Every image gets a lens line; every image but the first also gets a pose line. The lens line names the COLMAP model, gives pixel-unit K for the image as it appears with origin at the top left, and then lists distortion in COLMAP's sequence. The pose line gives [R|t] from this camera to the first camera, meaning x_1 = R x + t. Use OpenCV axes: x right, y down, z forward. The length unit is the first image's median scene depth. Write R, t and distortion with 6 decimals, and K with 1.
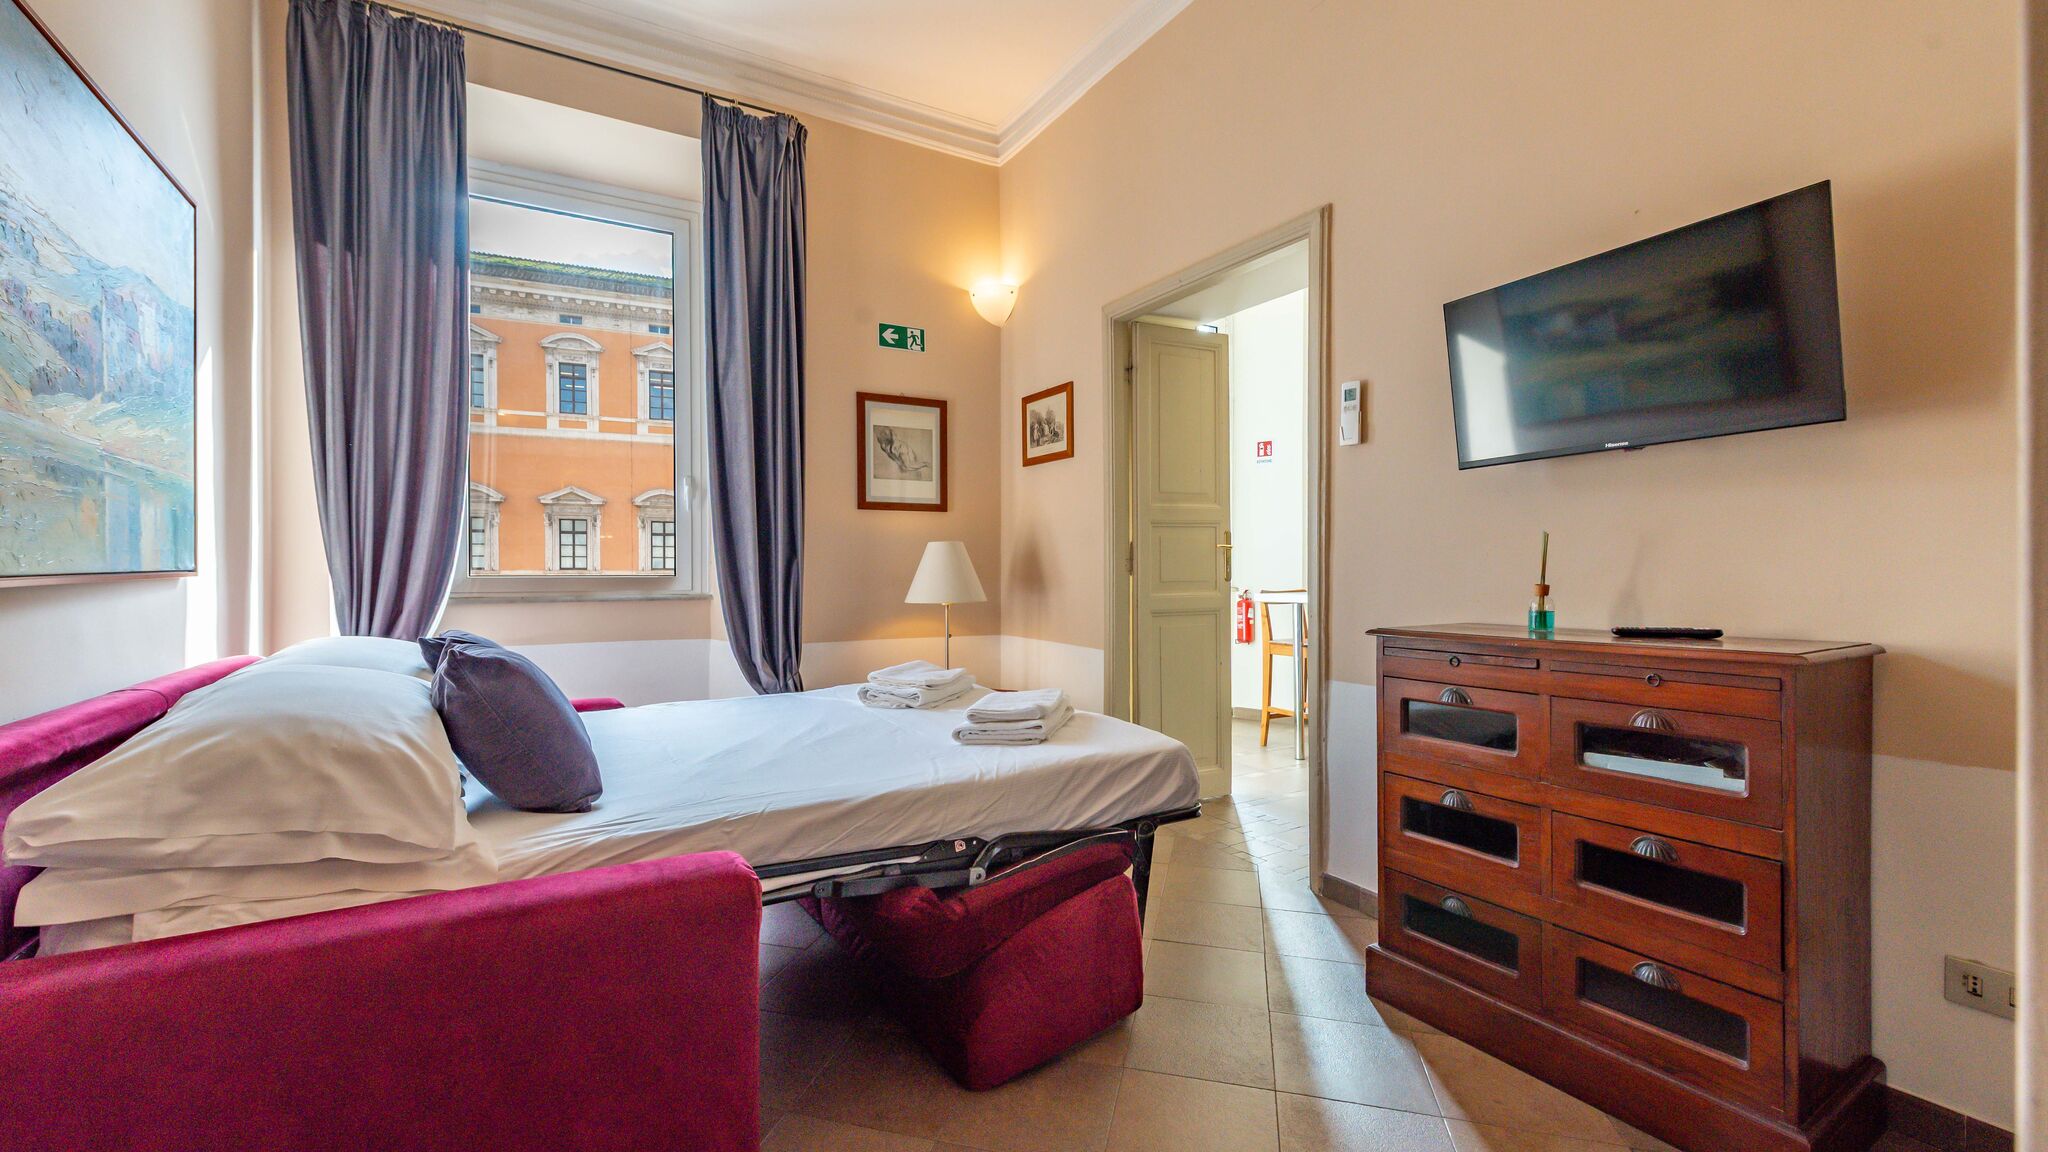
lens RADIAL K [[820.7, 0, 1012.7], [0, 820.7, 580.9], [0, 0, 1]] dist [0.002909, -0.000074]
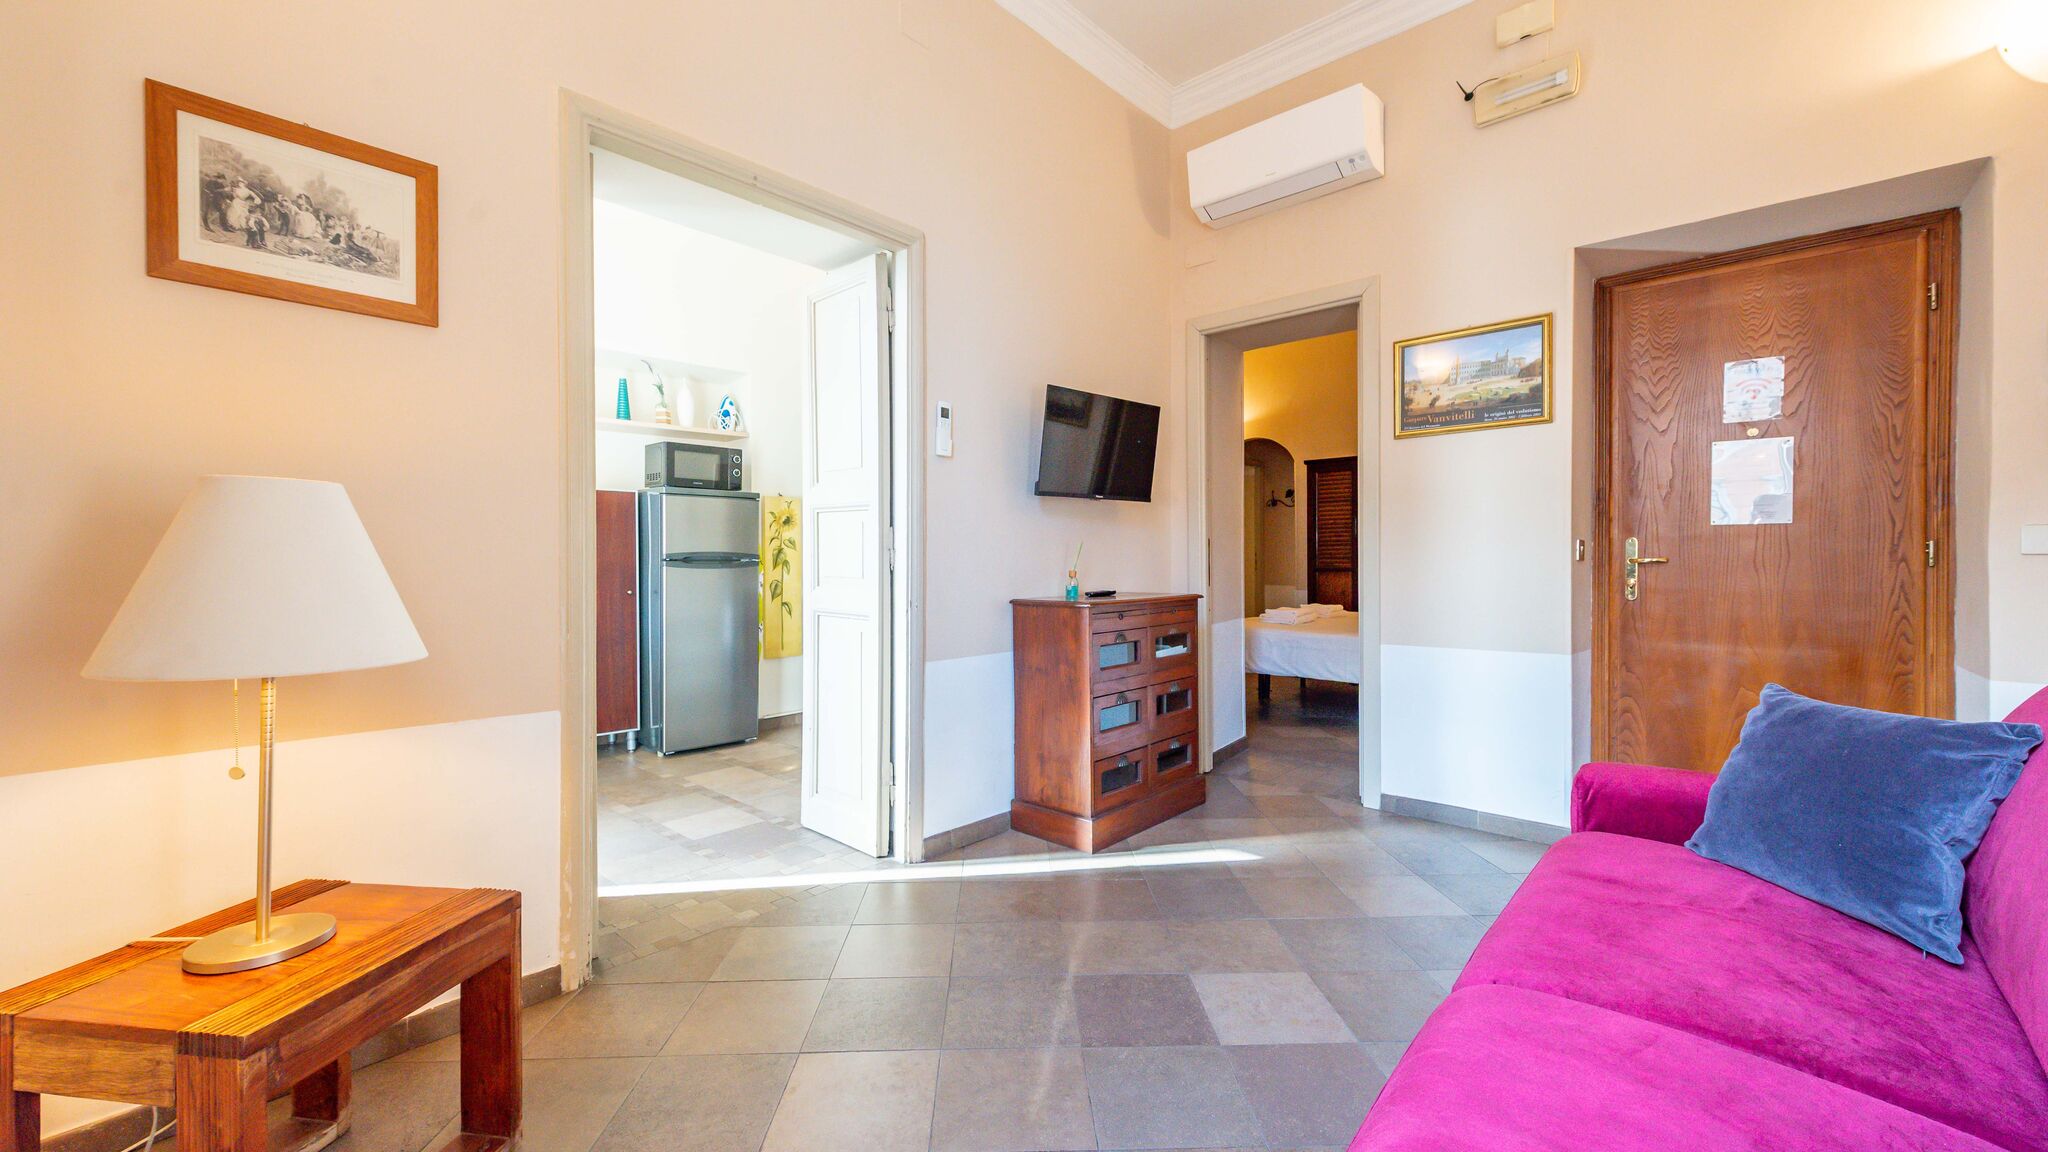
lens RADIAL K [[820.7, 0, 1025.3], [0, 820.7, 569.1], [0, 0, 1]] dist [0.002909, -0.000074]
pose [[-0.299763, -0.000694, 0.954013, -0.475181], [0.016819, 0.999840, 0.006012, -0.005957], [-0.953865, 0.017848, -0.299704, 0.795475]]
